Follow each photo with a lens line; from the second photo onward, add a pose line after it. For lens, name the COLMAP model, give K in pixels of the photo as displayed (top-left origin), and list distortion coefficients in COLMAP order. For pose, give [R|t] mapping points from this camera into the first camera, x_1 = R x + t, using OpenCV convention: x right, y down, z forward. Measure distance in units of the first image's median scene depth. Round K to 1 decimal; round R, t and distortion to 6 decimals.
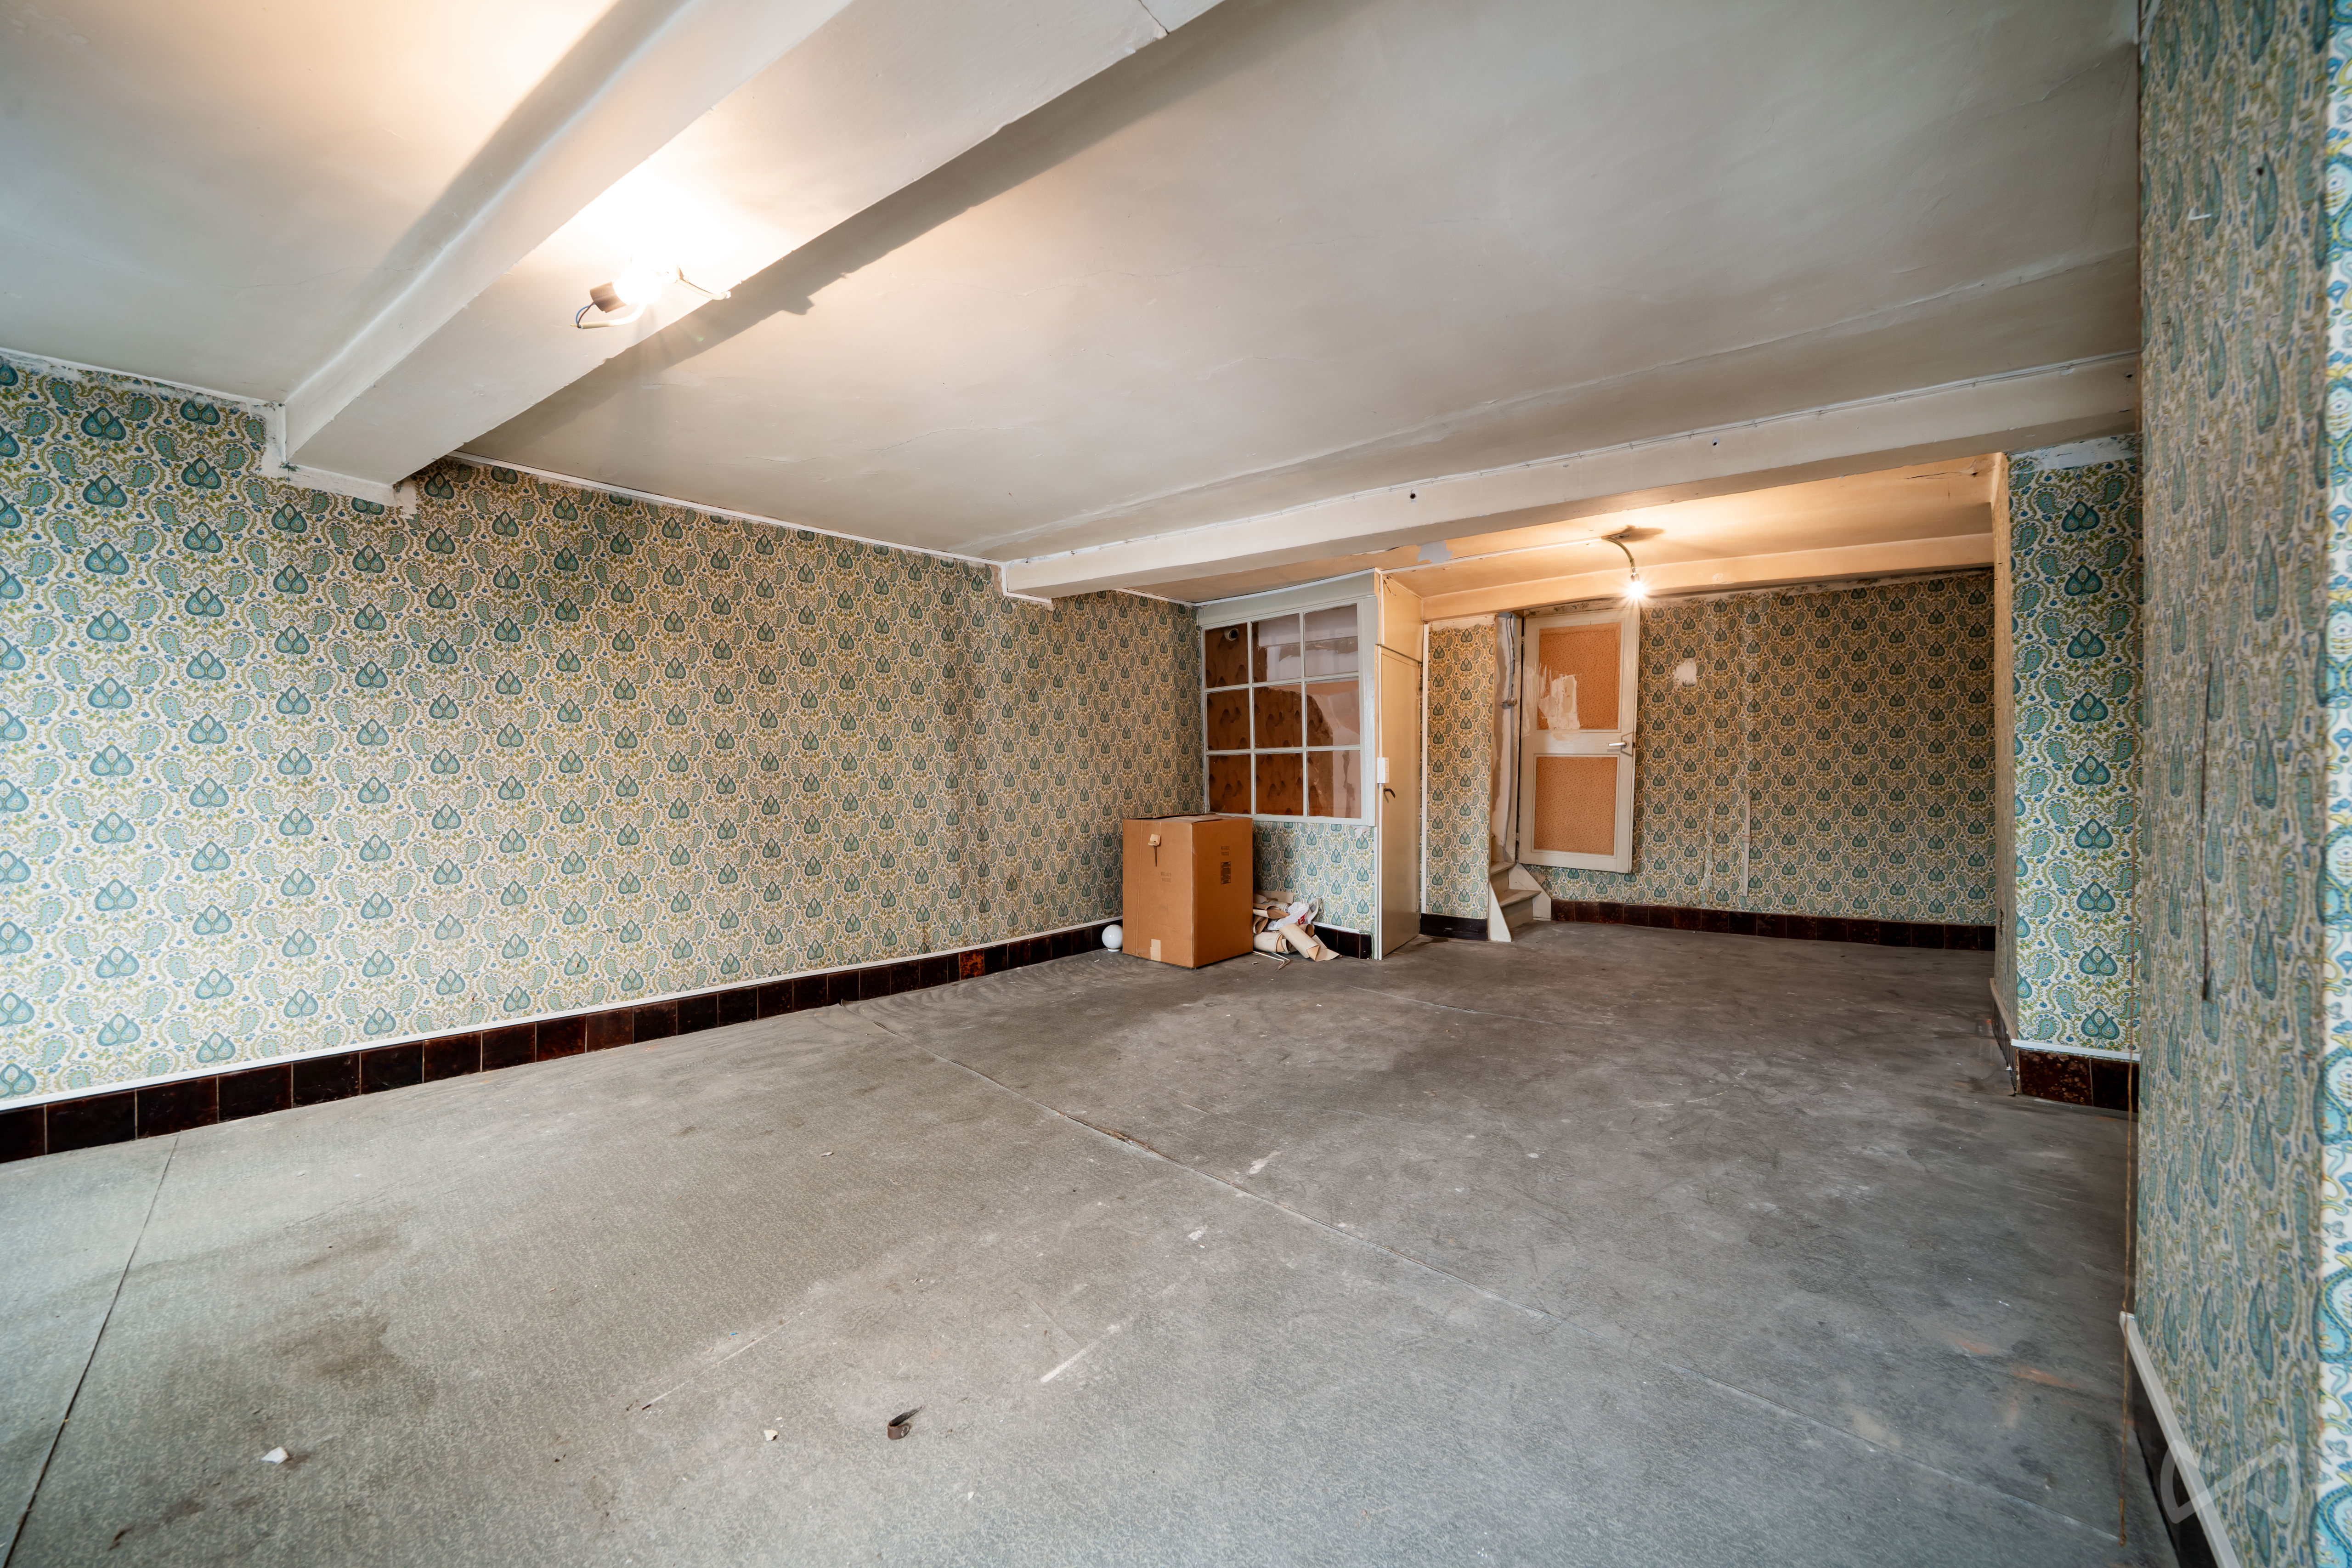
lens RADIAL K [[796.9, 0, 1175.6], [0, 796.9, 798.5], [0, 0, 1]] dist [-0.004270, -0.000253]
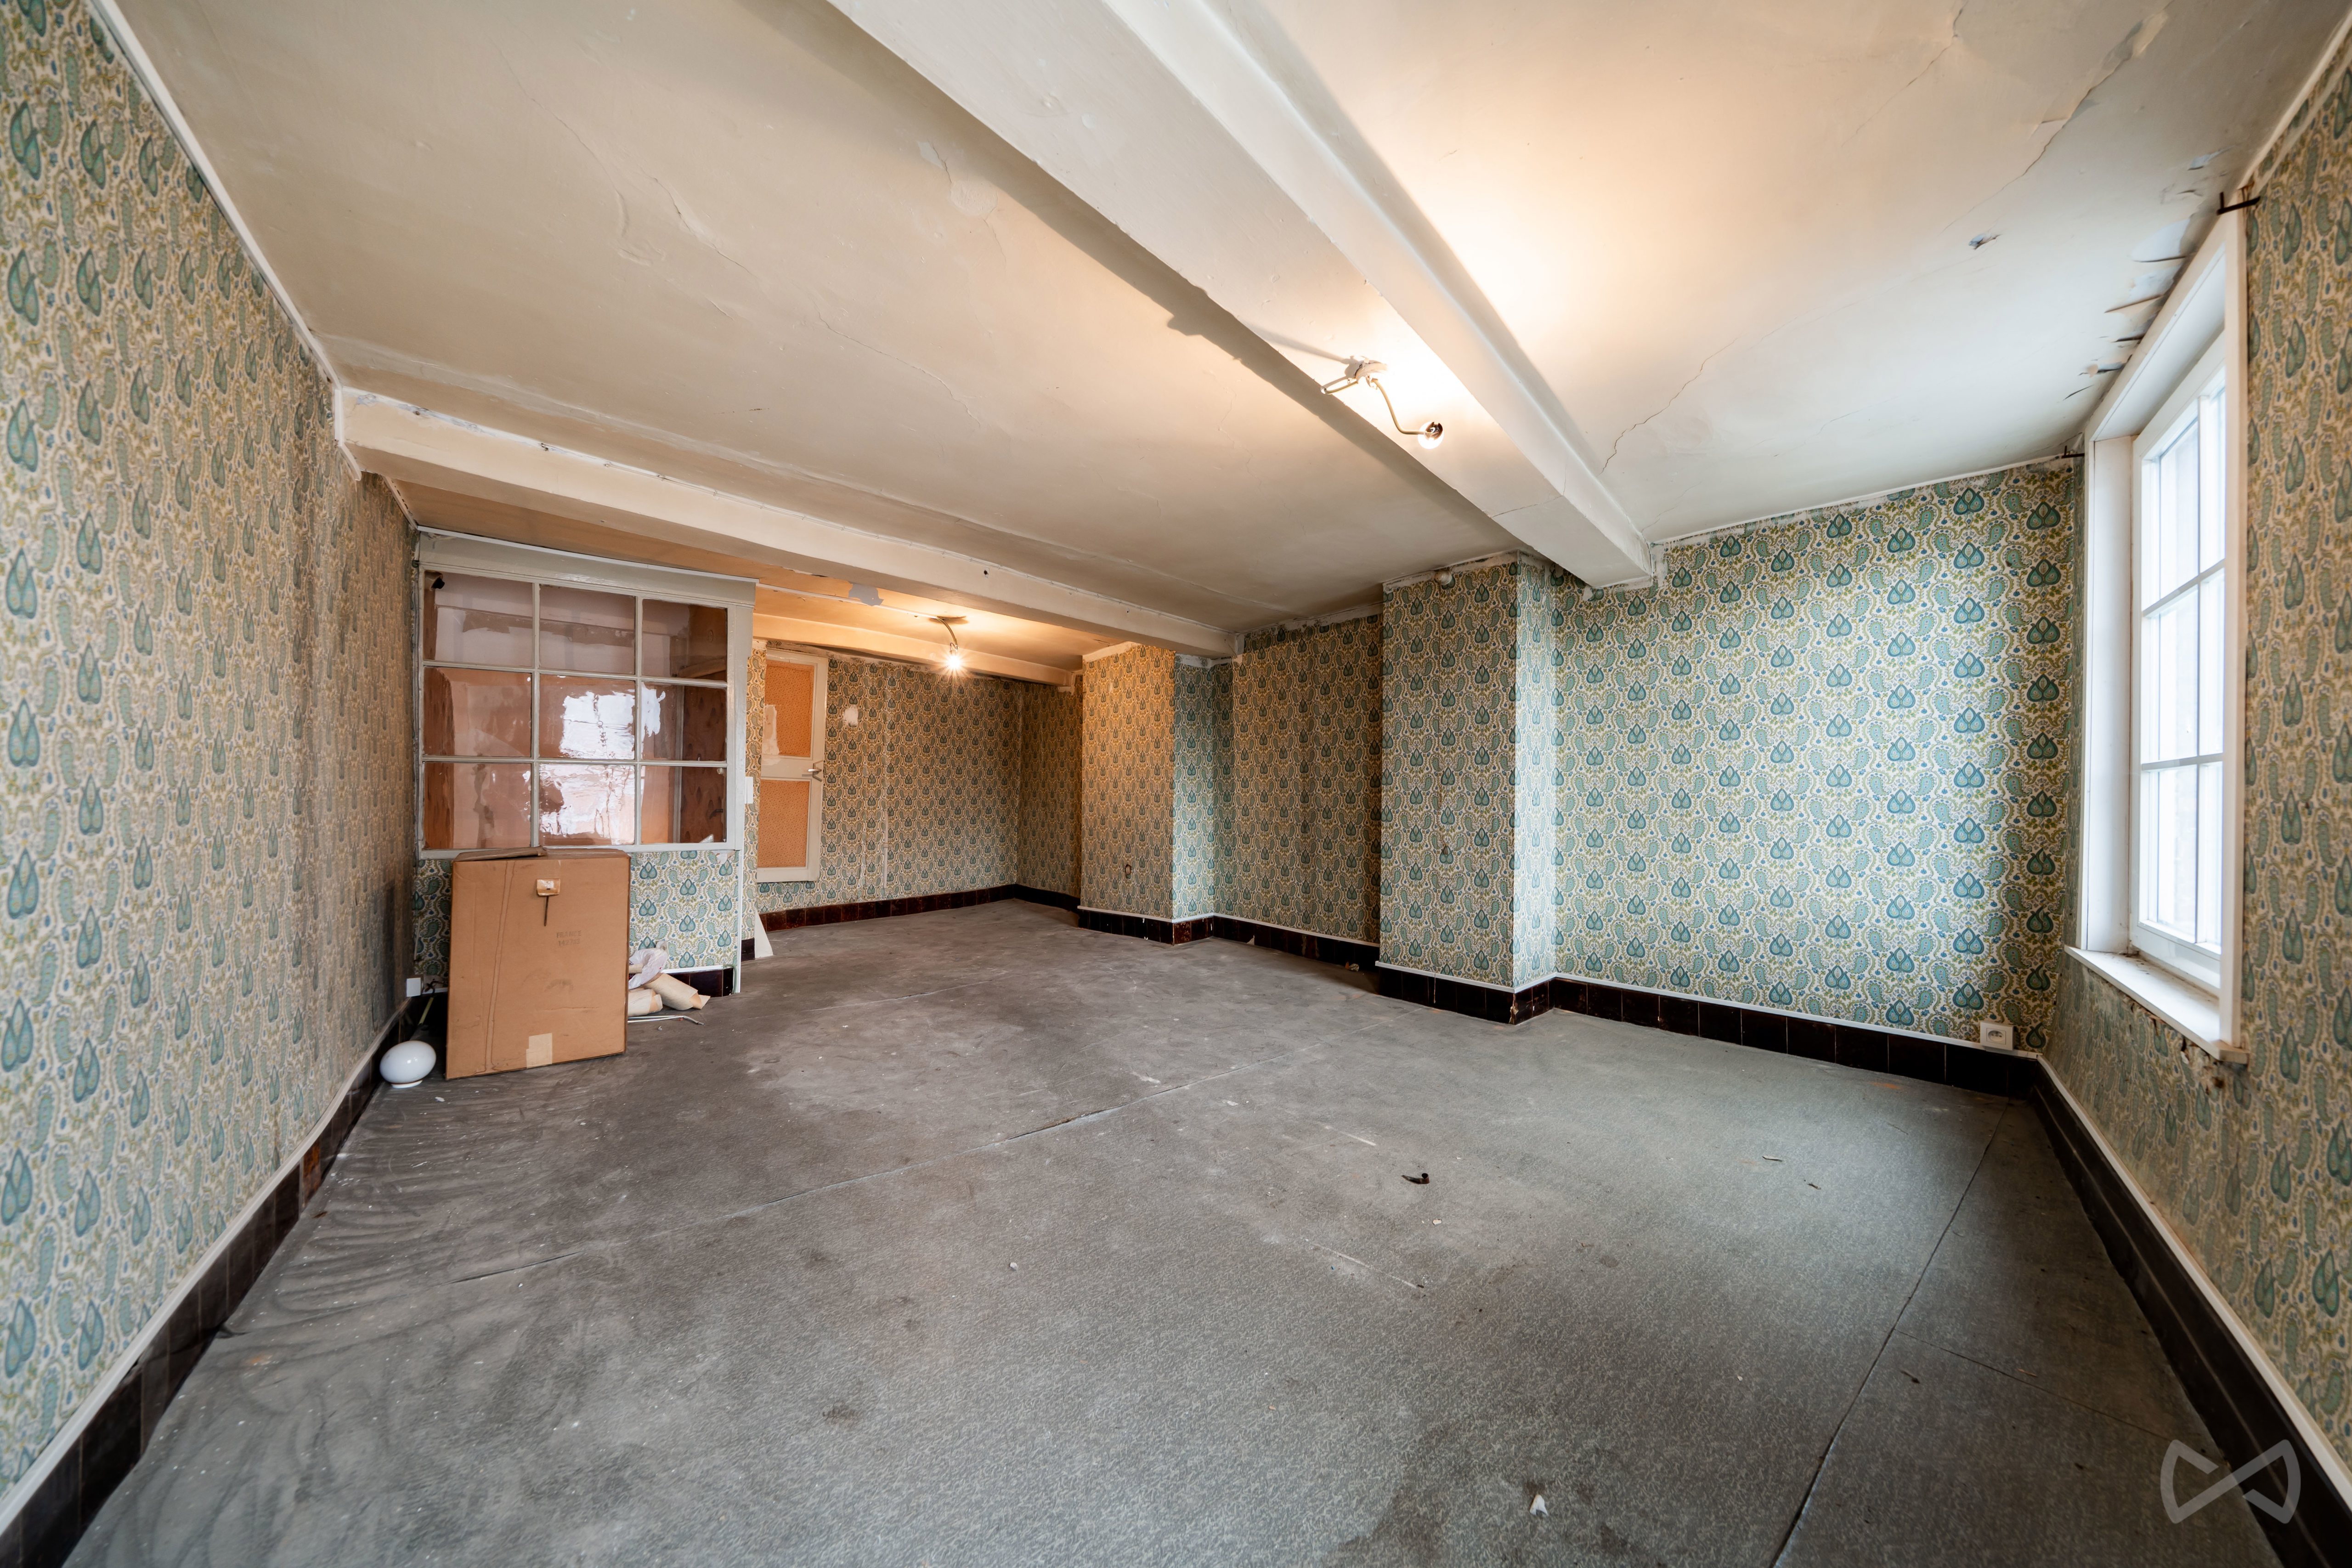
lens RADIAL K [[796.9, 0, 1175.6], [0, 796.9, 798.5], [0, 0, 1]] dist [-0.004270, -0.000253]
pose [[0.152208, 0.005043, 0.988336, -0.688572], [0.023903, 0.999676, -0.008782, -0.005384], [-0.988059, 0.024961, 0.152038, 0.404952]]
